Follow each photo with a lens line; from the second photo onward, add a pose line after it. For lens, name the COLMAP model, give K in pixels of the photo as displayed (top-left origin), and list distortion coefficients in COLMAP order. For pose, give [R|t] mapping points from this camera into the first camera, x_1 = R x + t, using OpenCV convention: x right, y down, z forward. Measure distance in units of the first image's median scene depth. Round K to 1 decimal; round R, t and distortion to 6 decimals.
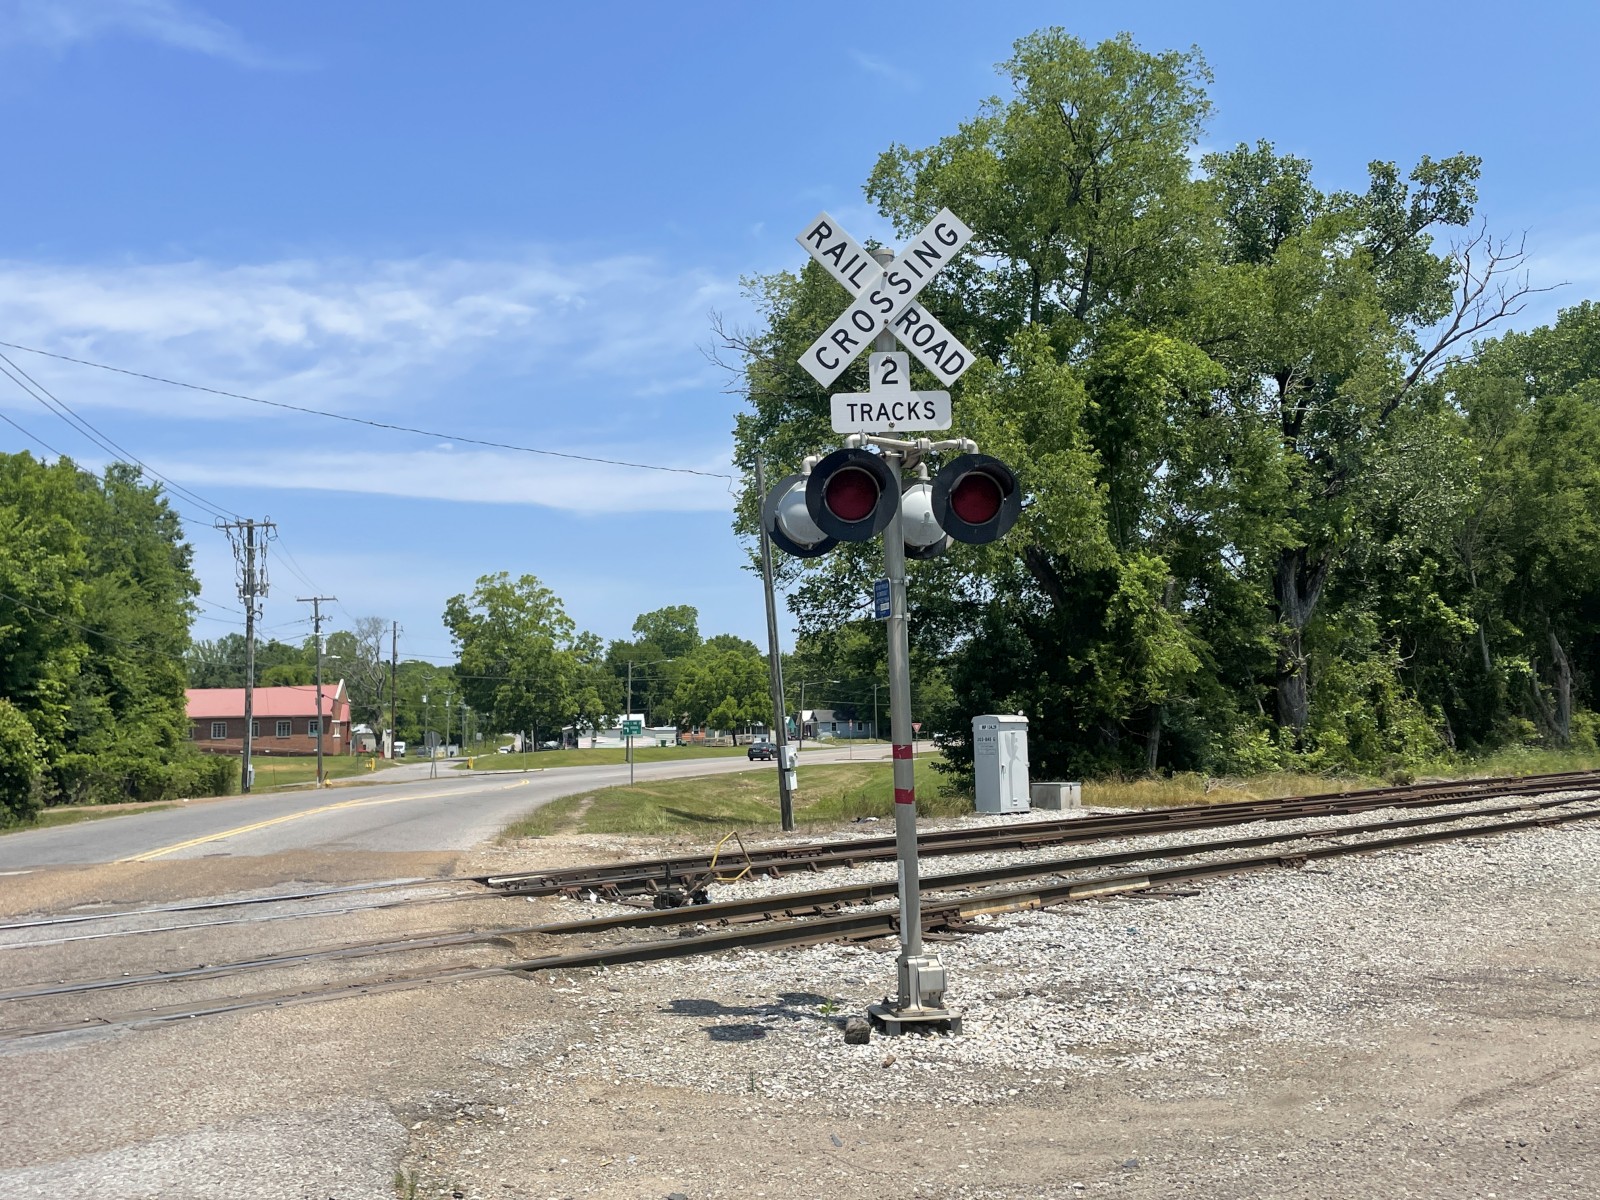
lens RADIAL K [[1563.0, 0, 801.7], [0, 1563.0, 587.4], [0, 0, 1]] dist [0.088888, 0.000000]
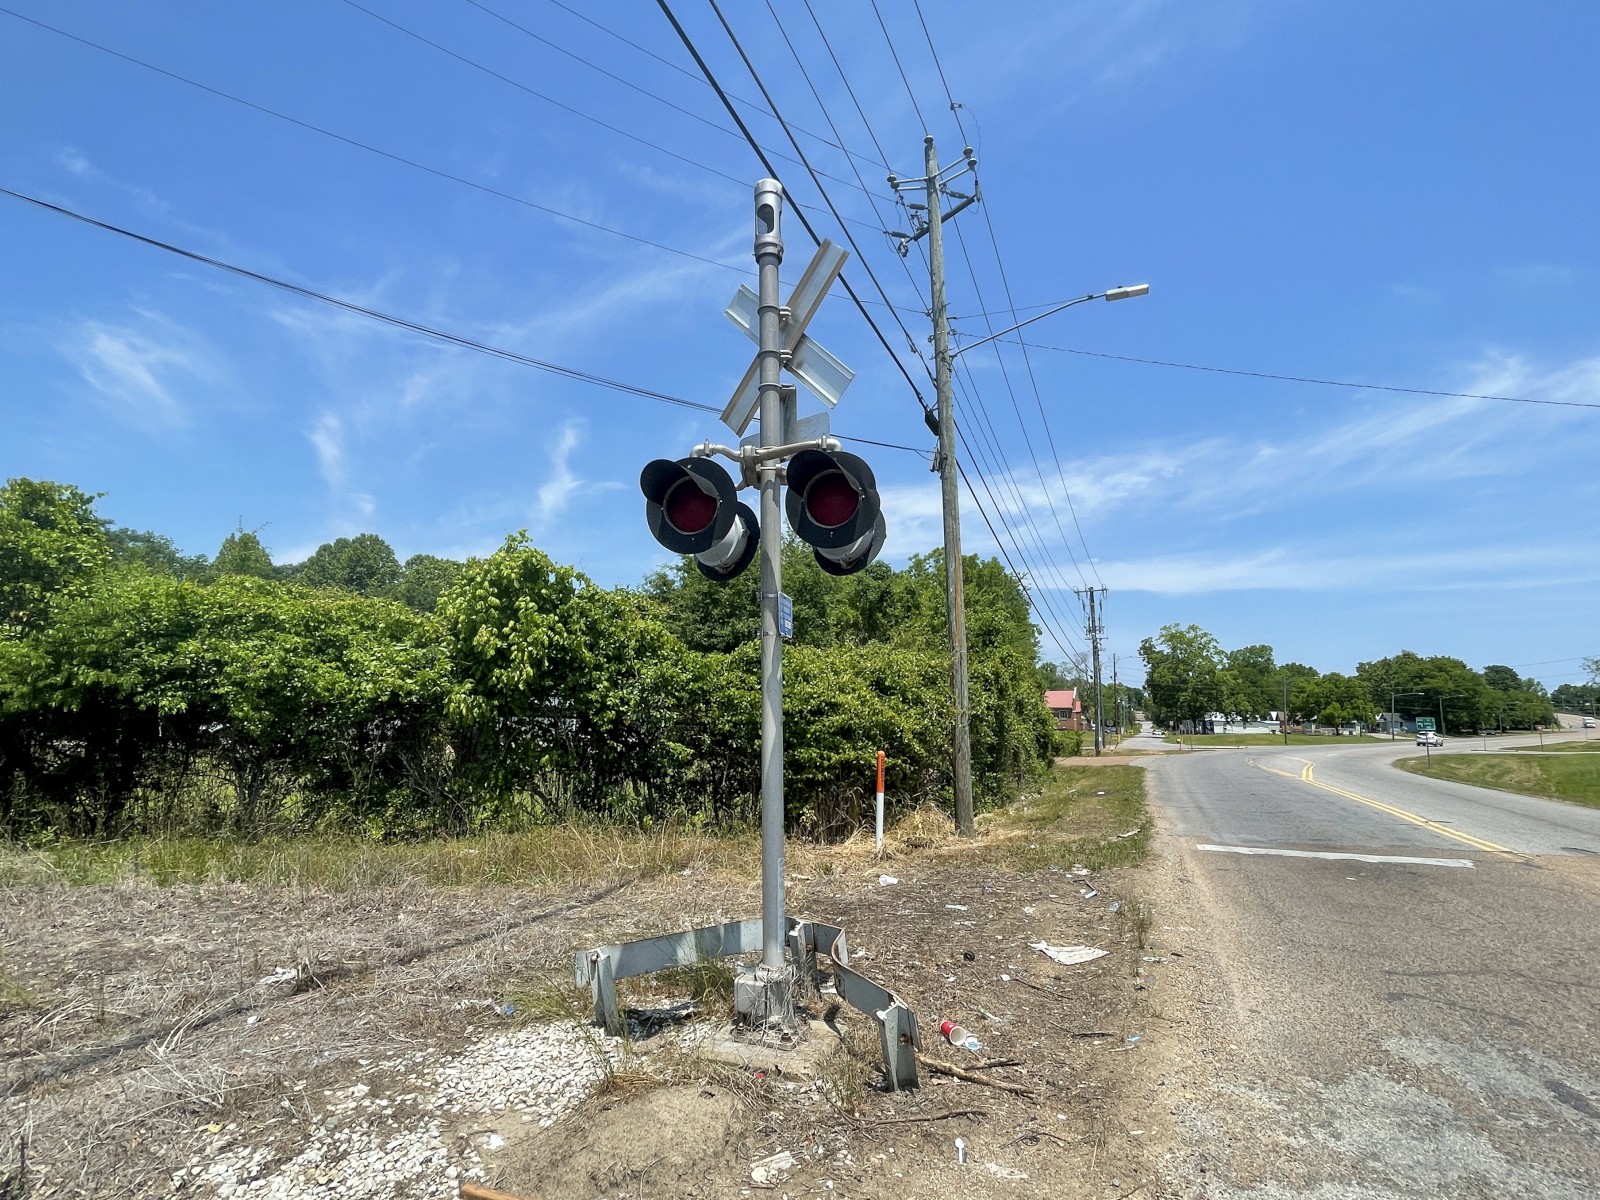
lens RADIAL K [[821.4, 0, 801.4], [0, 821.4, 608.4], [0, 0, 1]] dist [-0.016196, 0.000211]
pose [[0.856297, -0.036762, -0.515174, -0.199275], [0.015954, 0.998870, -0.044760, 0.013198], [0.516238, 0.030109, 0.855916, 0.118635]]
